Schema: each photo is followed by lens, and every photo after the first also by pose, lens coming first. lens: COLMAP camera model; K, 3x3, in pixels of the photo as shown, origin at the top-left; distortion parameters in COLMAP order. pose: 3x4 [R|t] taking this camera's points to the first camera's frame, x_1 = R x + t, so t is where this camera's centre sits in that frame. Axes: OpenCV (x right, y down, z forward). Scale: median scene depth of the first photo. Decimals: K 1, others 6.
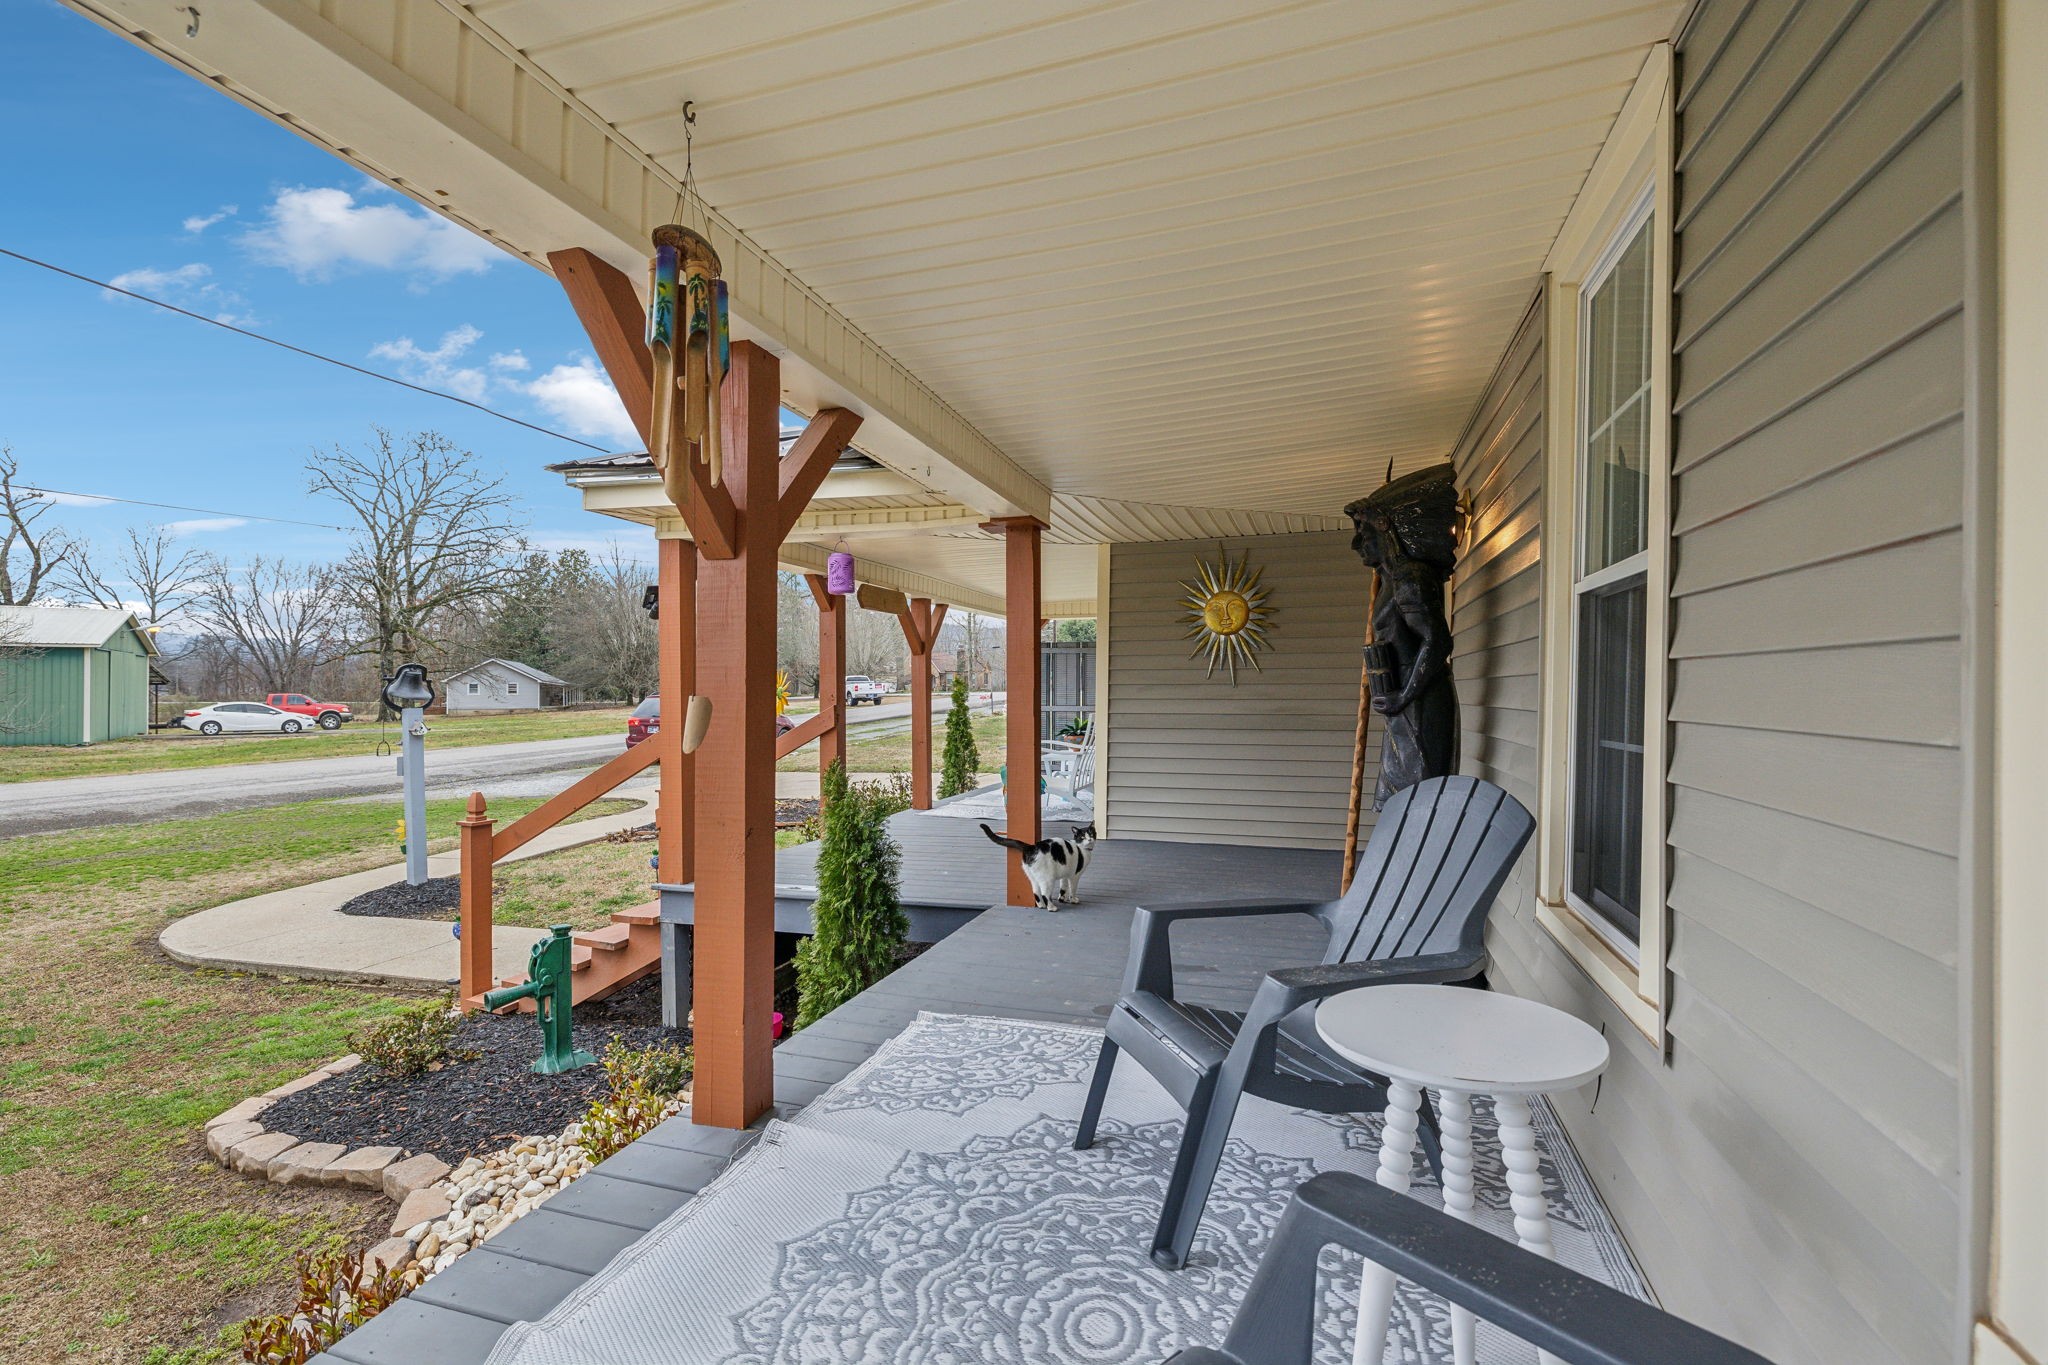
lens RADIAL K [[890.0, 0, 1032.1], [0, 890.0, 695.8], [0, 0, 1]] dist [-0.001686, -0.000169]
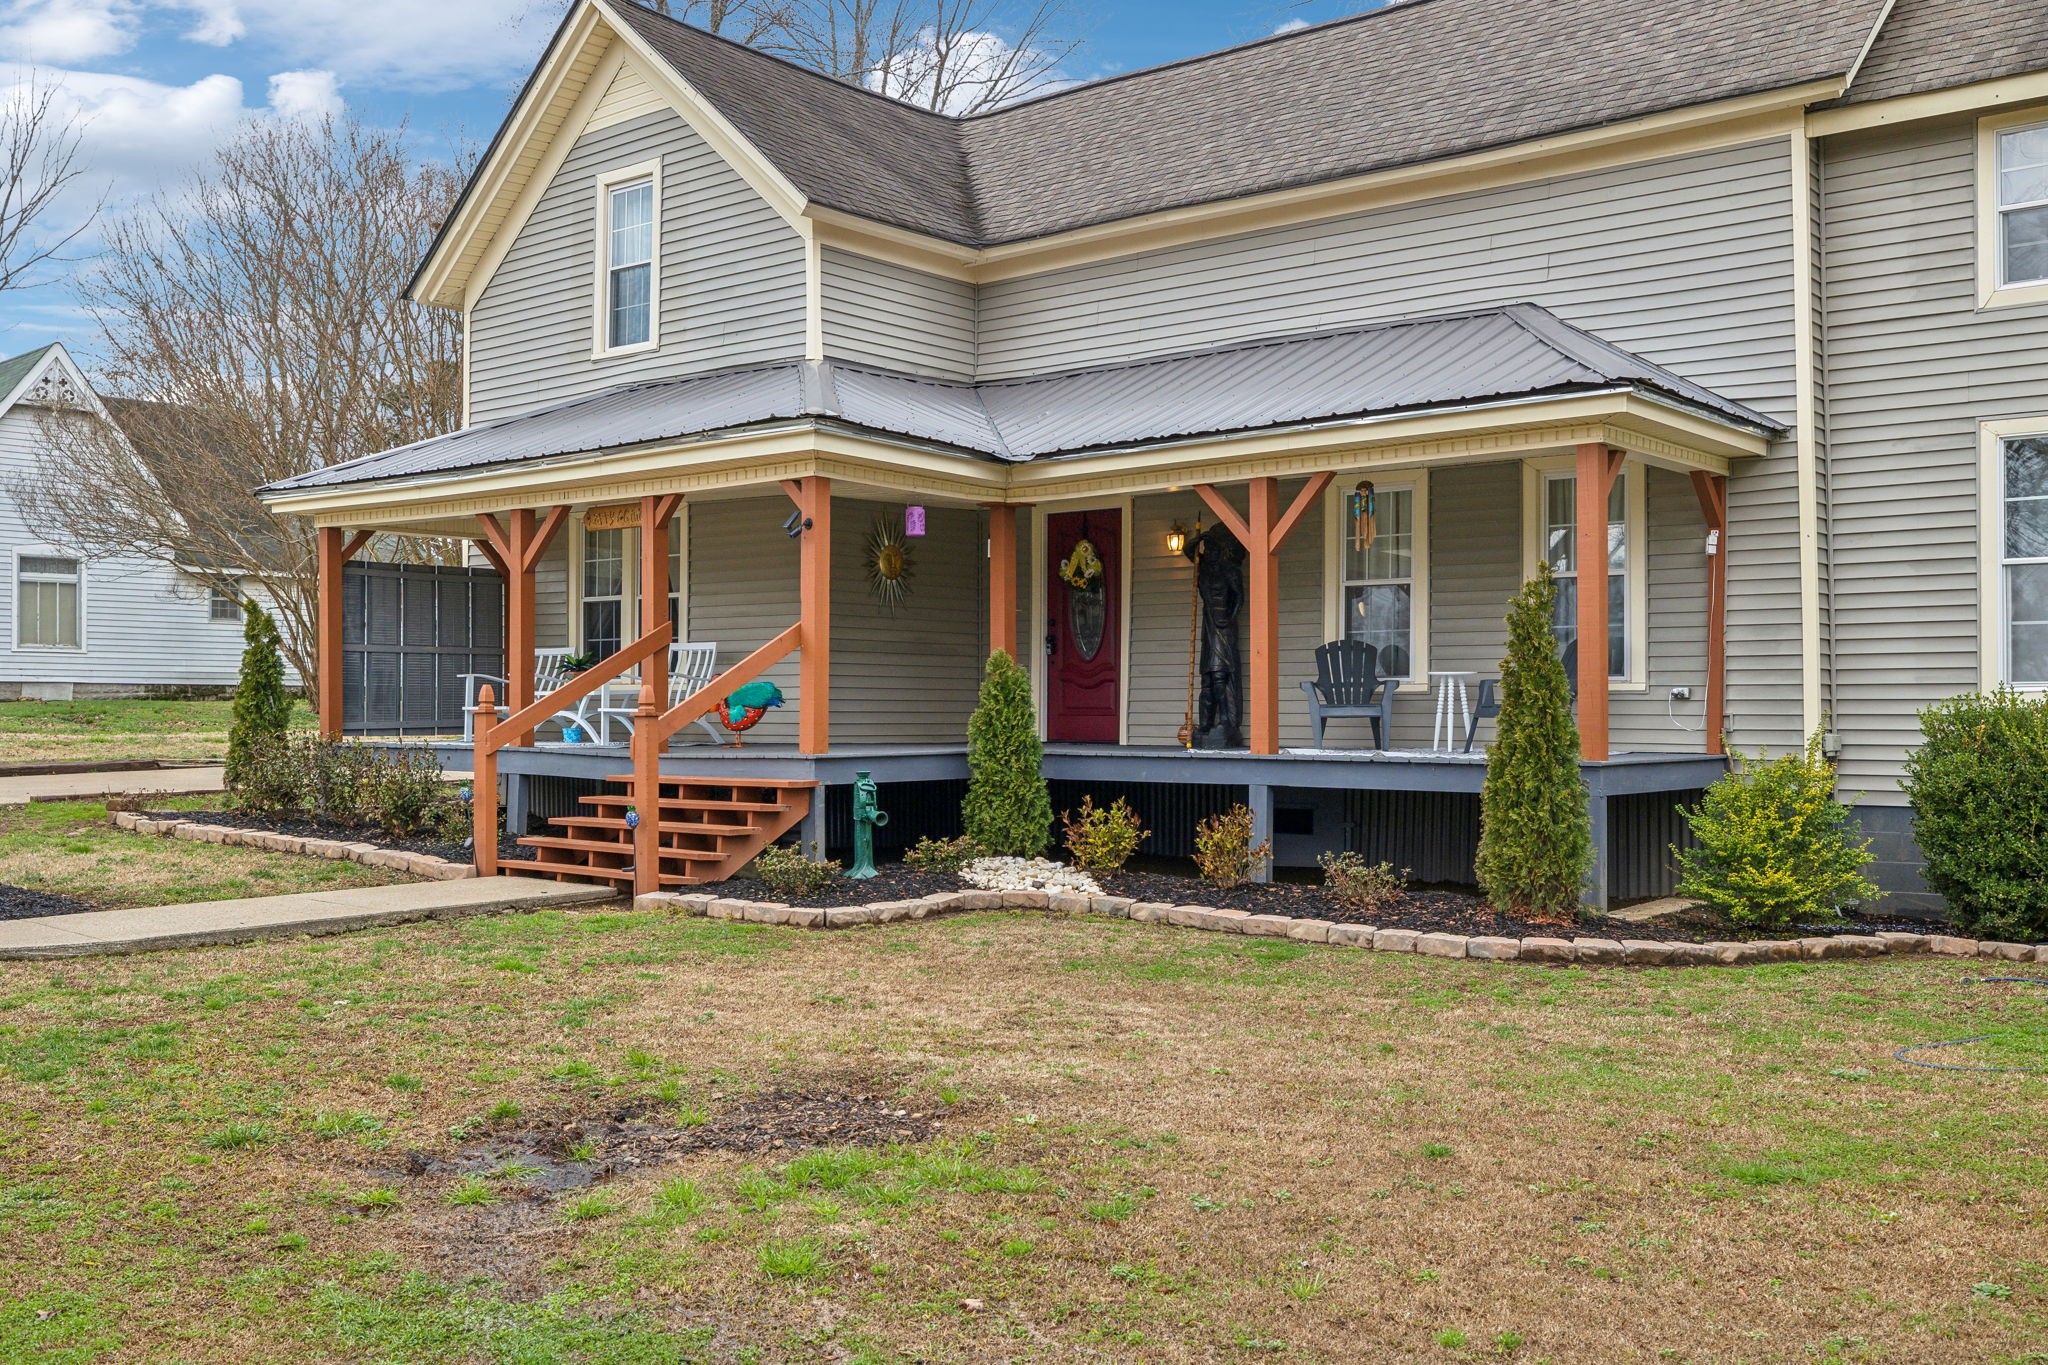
lens RADIAL K [[1952.5, 0, 1031.5], [0, 1952.5, 680.7], [0, 0, 1]] dist [0.013935, 0.000000]
pose [[0.389821, 0.020529, 0.920662, -2.252594], [-0.005322, 0.999785, -0.020039, 0.130407], [-0.920875, 0.002912, 0.389847, -0.262971]]
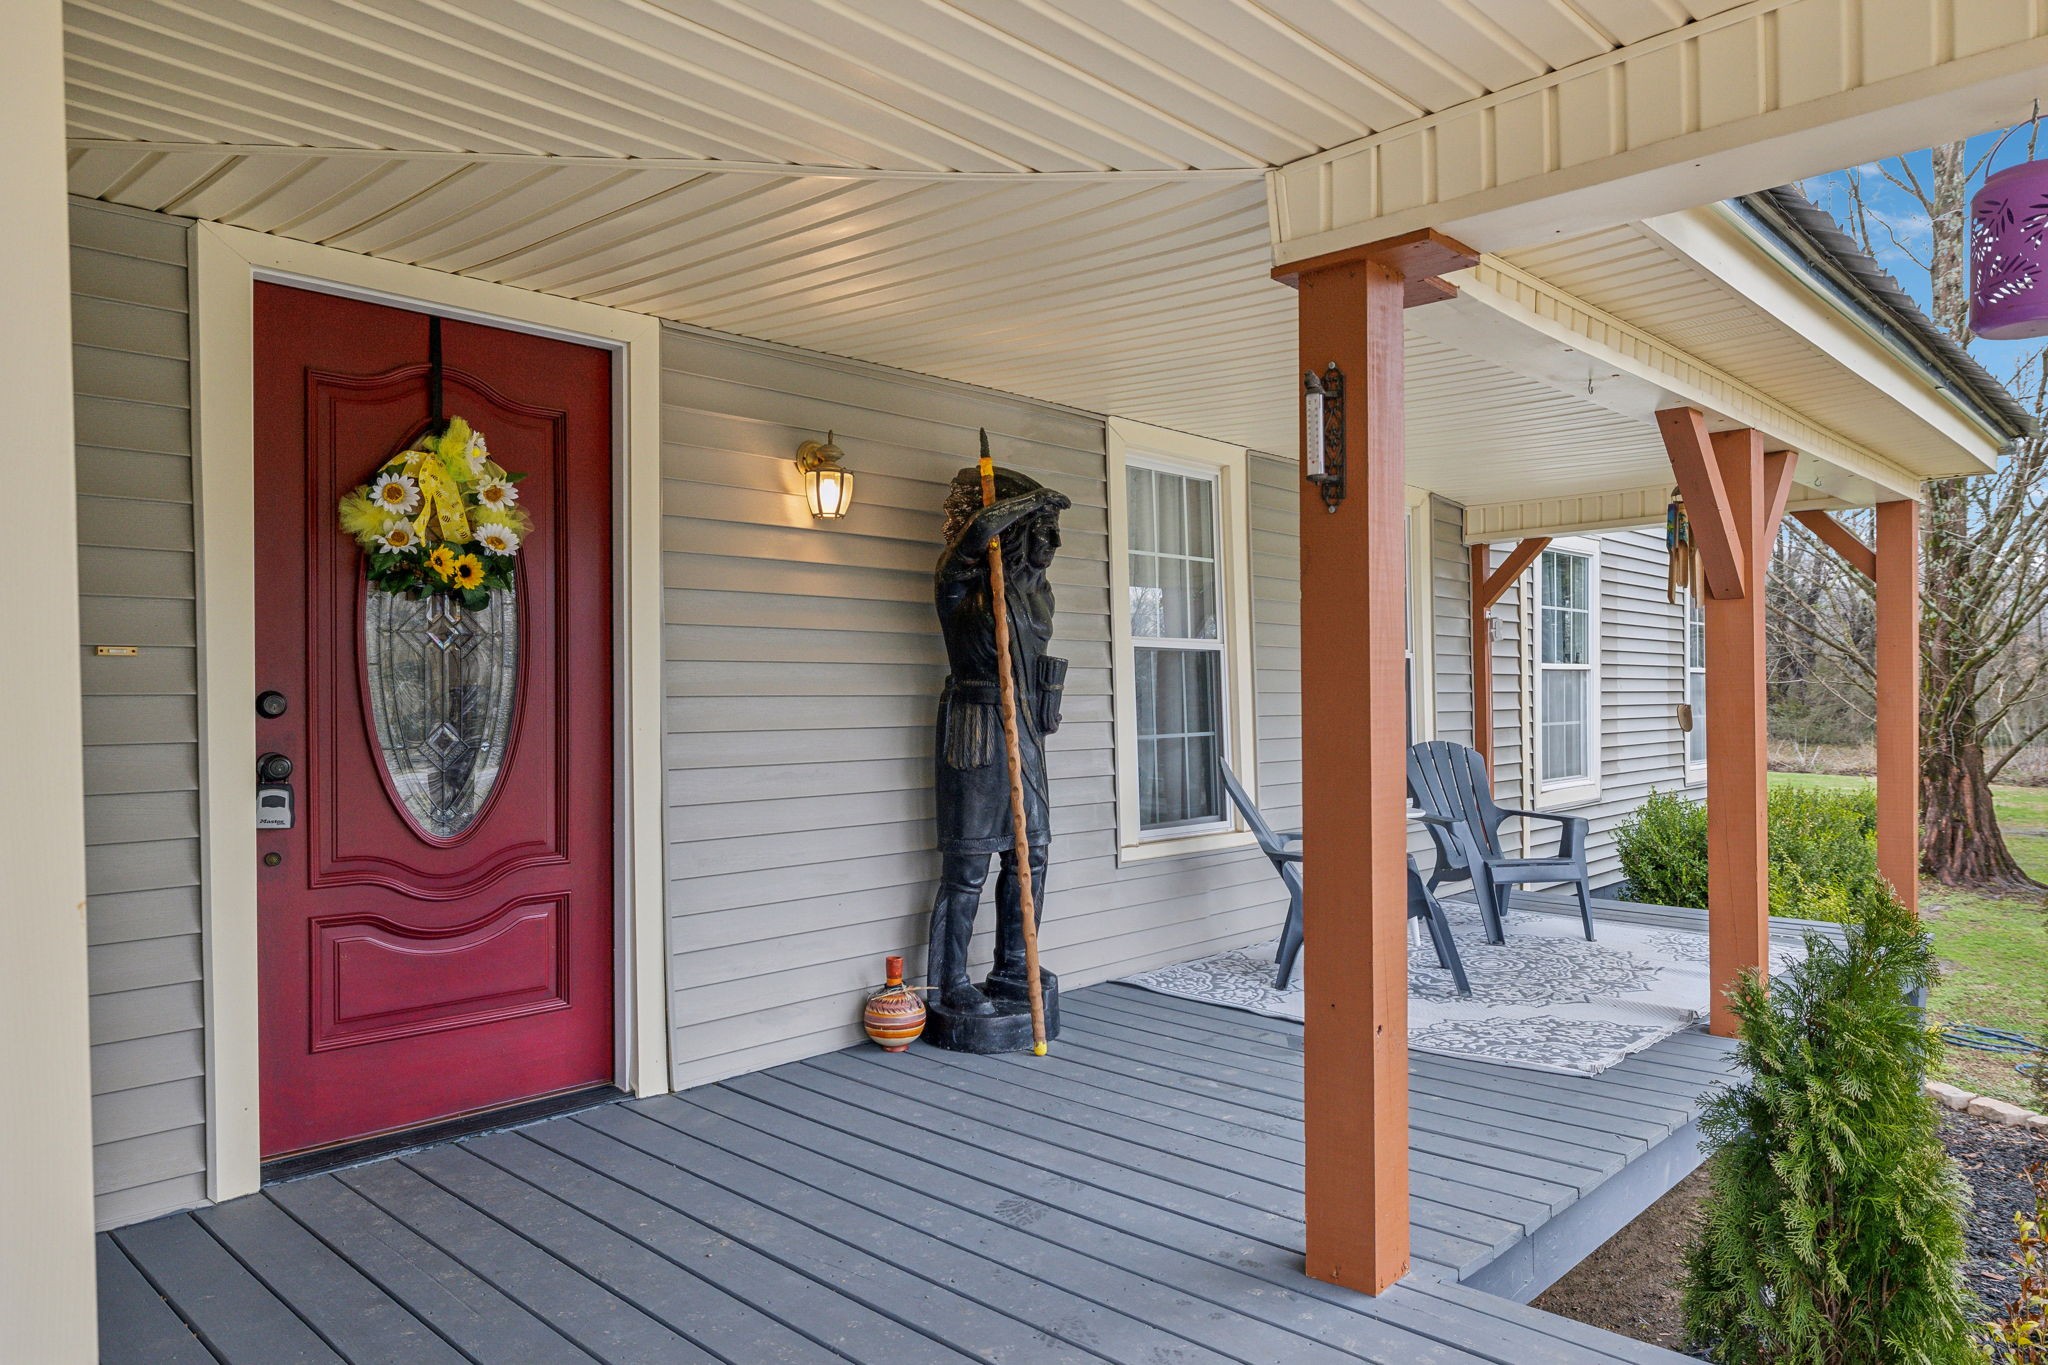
lens RADIAL K [[1336.6, 0, 1026.7], [0, 1336.6, 687.5], [0, 0, 1]] dist [0.006629, 0.001615]
pose [[-0.898756, 0.016309, 0.438145, -0.106999], [0.012847, 0.999858, -0.010865, -0.008079], [-0.438260, -0.004136, -0.898839, 1.140075]]
